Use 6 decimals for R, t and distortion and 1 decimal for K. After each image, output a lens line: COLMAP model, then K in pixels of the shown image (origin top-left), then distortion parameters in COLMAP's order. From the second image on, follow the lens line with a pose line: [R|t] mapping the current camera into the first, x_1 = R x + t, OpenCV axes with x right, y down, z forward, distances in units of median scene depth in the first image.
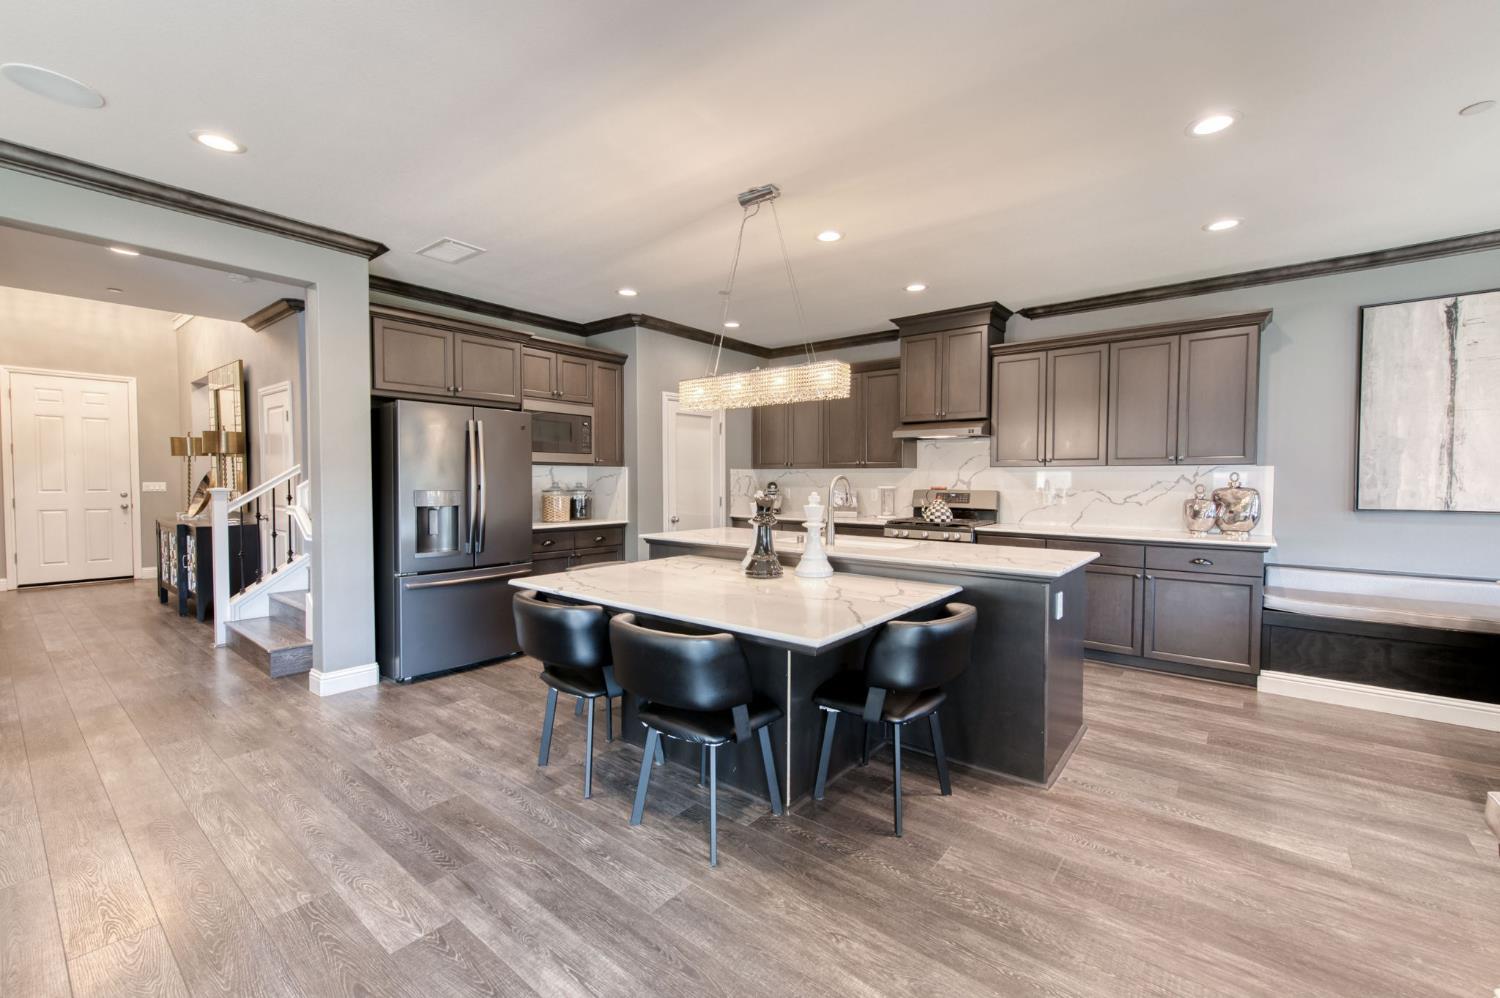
lens RADIAL K [[609.5, 0, 784.7], [0, 609.5, 502.0], [0, 0, 1]] dist [0.003797, 0.000432]
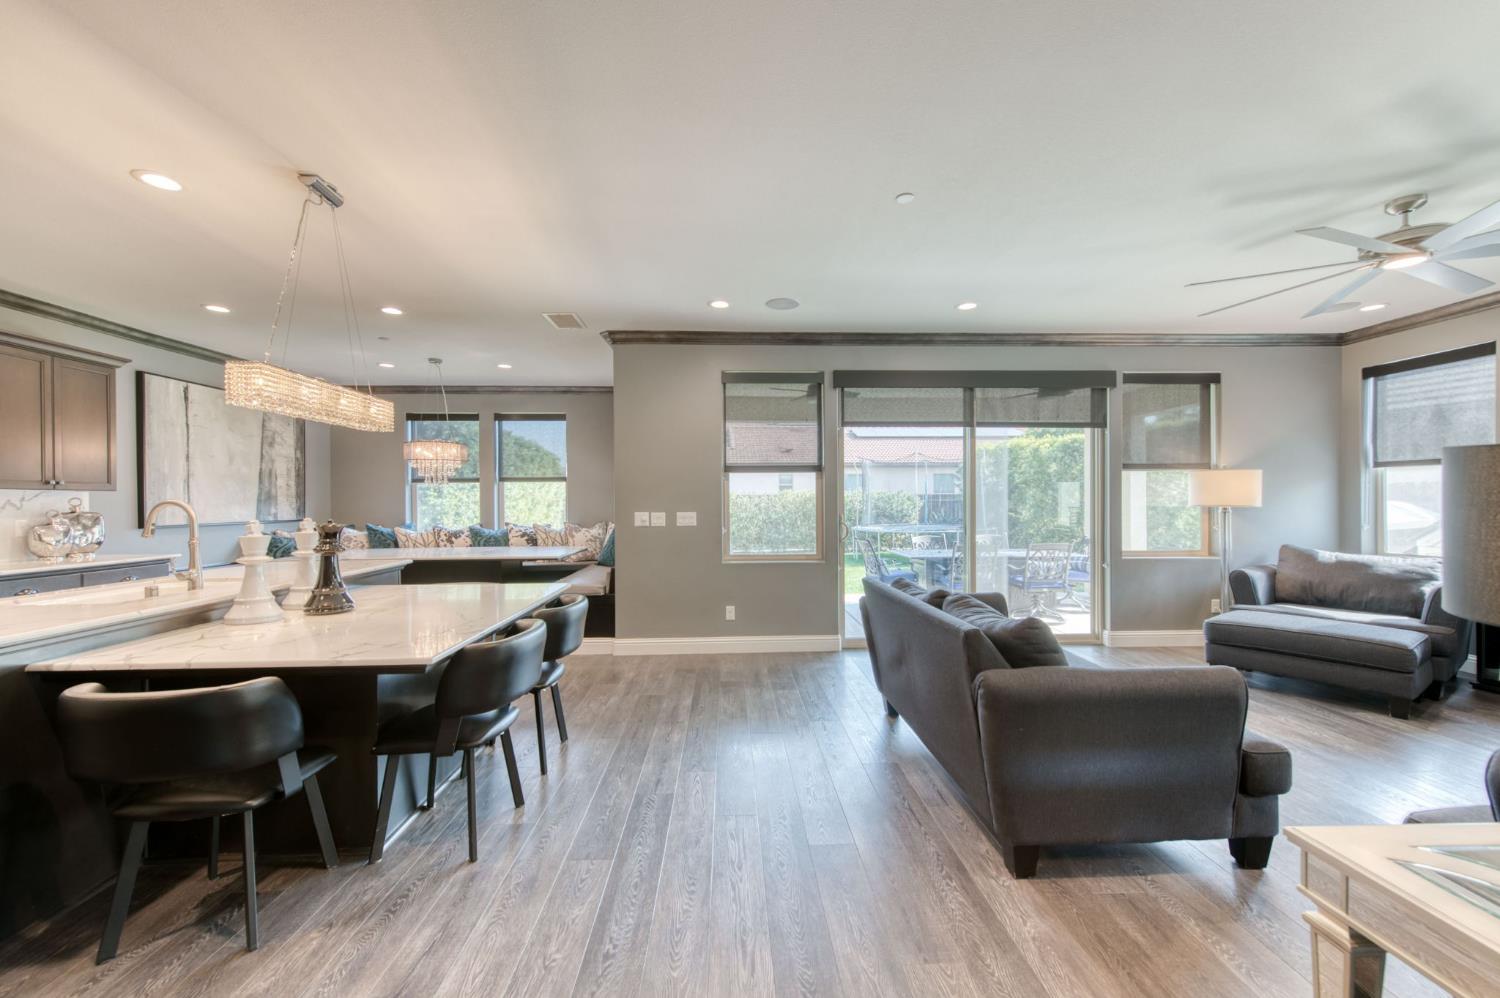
lens RADIAL K [[609.5, 0, 749.9], [0, 609.5, 502.8], [0, 0, 1]] dist [0.003797, 0.000432]
pose [[-0.638144, 0.002829, 0.769912, -1.123897], [0.031473, 0.999253, 0.022415, -0.037720], [-0.769273, 0.038535, -0.637757, 1.096073]]
